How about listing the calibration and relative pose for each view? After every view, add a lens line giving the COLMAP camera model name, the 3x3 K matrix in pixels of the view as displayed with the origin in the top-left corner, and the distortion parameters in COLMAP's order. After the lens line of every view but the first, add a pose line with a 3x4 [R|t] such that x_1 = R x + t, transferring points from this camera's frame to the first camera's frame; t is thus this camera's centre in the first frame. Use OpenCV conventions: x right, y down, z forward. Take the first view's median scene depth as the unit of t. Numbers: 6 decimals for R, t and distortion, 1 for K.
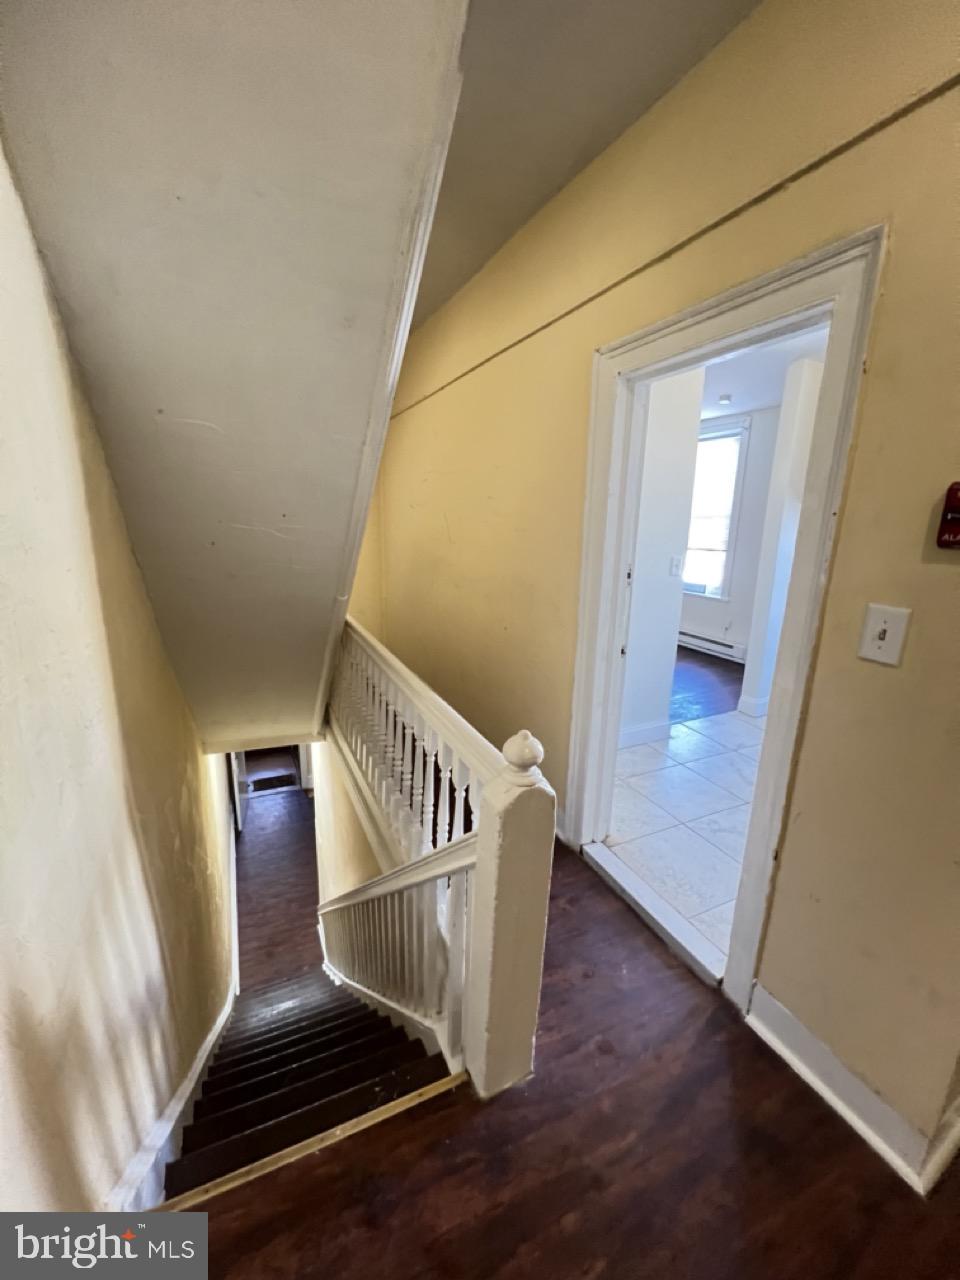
lens RADIAL K [[508.9, 0, 480.0], [0, 508.9, 640.0], [0, 0, 1]] dist [0.000437, -0.000194]
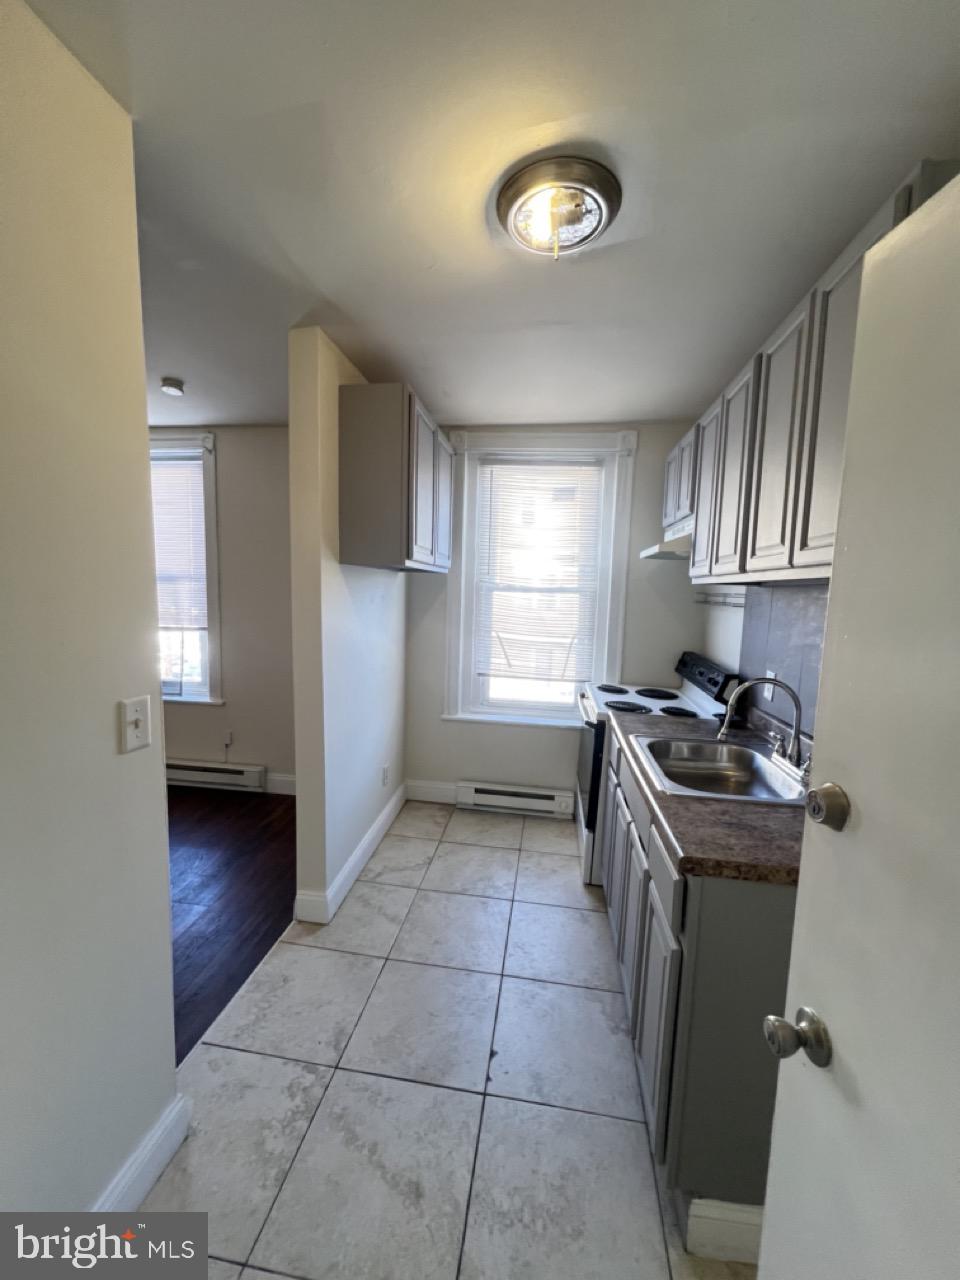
lens RADIAL K [[508.9, 0, 480.0], [0, 508.9, 640.0], [0, 0, 1]] dist [0.000437, -0.000194]
pose [[0.555239, -0.087770, 0.827046, 0.143321], [0.176537, 0.984193, -0.014071, -0.096119], [-0.812739, 0.153817, 0.561958, 0.371443]]
